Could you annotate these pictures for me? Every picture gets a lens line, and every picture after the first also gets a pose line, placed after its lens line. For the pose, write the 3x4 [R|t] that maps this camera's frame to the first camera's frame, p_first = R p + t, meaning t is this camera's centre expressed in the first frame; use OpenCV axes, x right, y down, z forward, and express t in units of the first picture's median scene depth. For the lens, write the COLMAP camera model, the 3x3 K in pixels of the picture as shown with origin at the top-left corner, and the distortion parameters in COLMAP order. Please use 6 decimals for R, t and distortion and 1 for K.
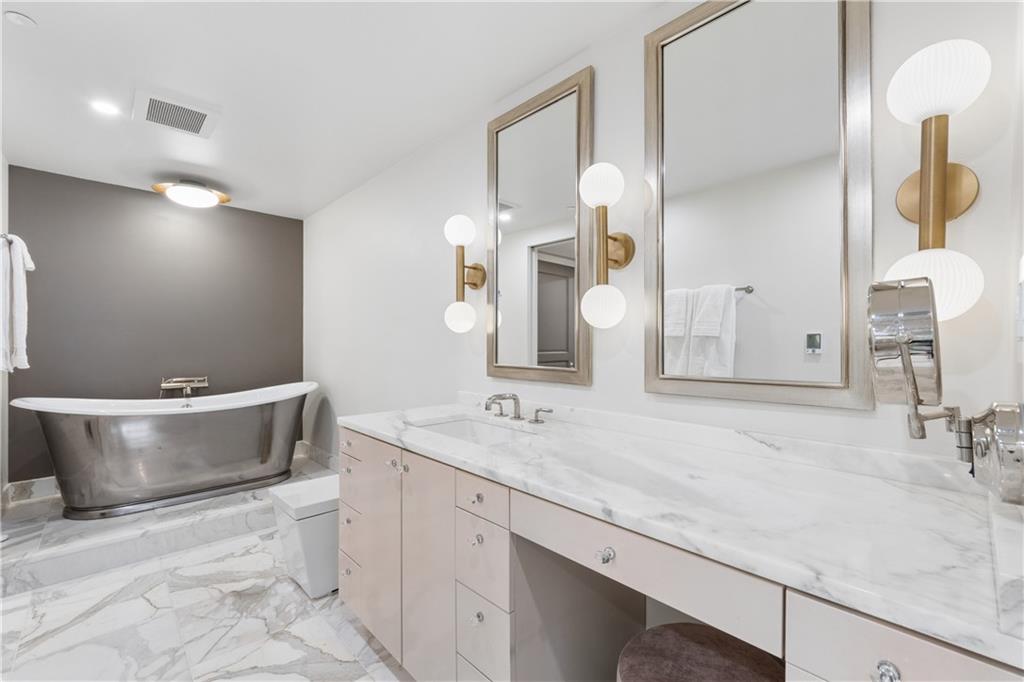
lens RADIAL K [[431.7, 0, 509.7], [0, 431.7, 346.3], [0, 0, 1]] dist [-0.000514, 0.000061]
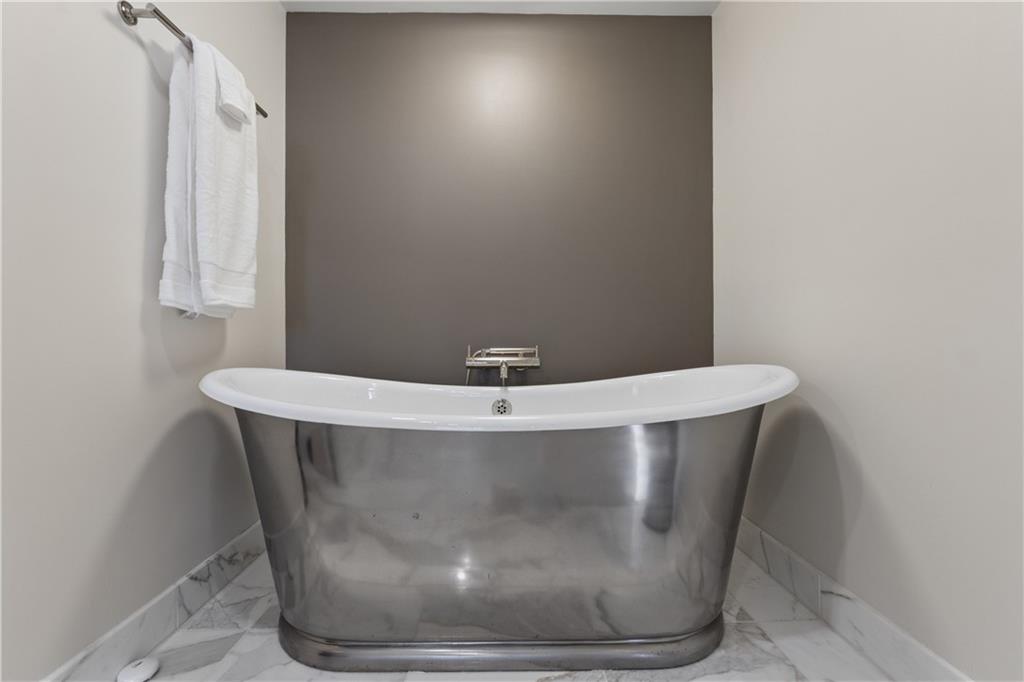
lens RADIAL K [[439.2, 0, 512.0], [0, 439.2, 341.0], [0, 0, 1]] dist [-0.001440, -0.000313]
pose [[0.732547, -0.001427, -0.680715, -0.522071], [0.006948, 0.999961, 0.005380, 0.085107], [0.680681, -0.008671, 0.732528, 0.841331]]
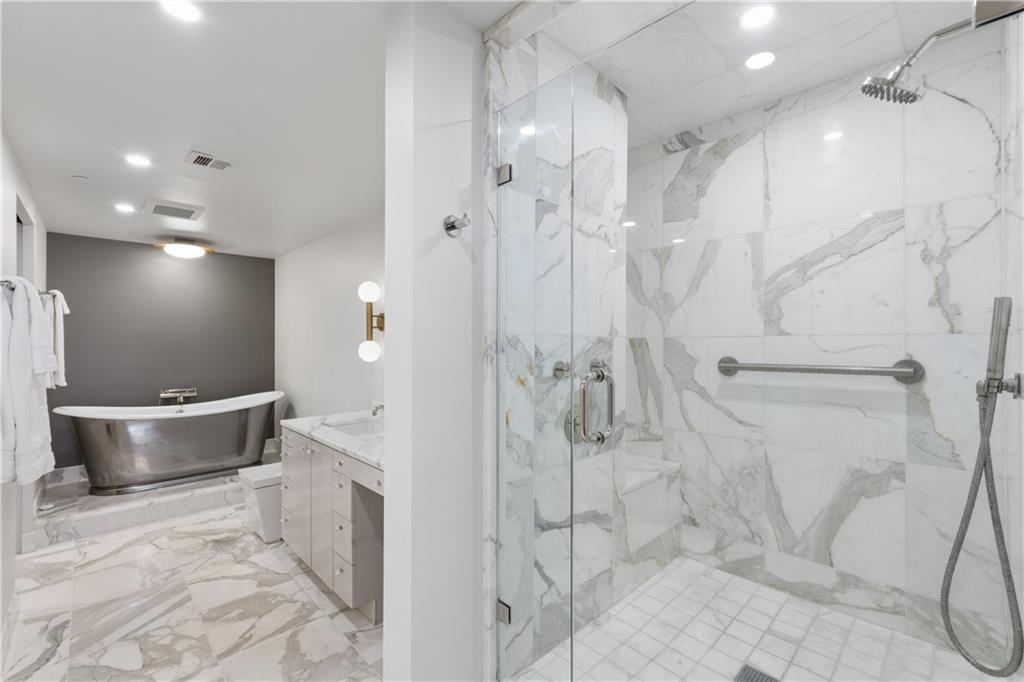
lens RADIAL K [[439.2, 0, 512.0], [0, 439.2, 341.0], [0, 0, 1]] dist [-0.001440, -0.000313]
pose [[0.999940, -0.004062, 0.010130, 0.298360], [0.004144, 0.999959, -0.008084, -0.073784], [-0.010096, 0.008126, 0.999916, -0.416061]]
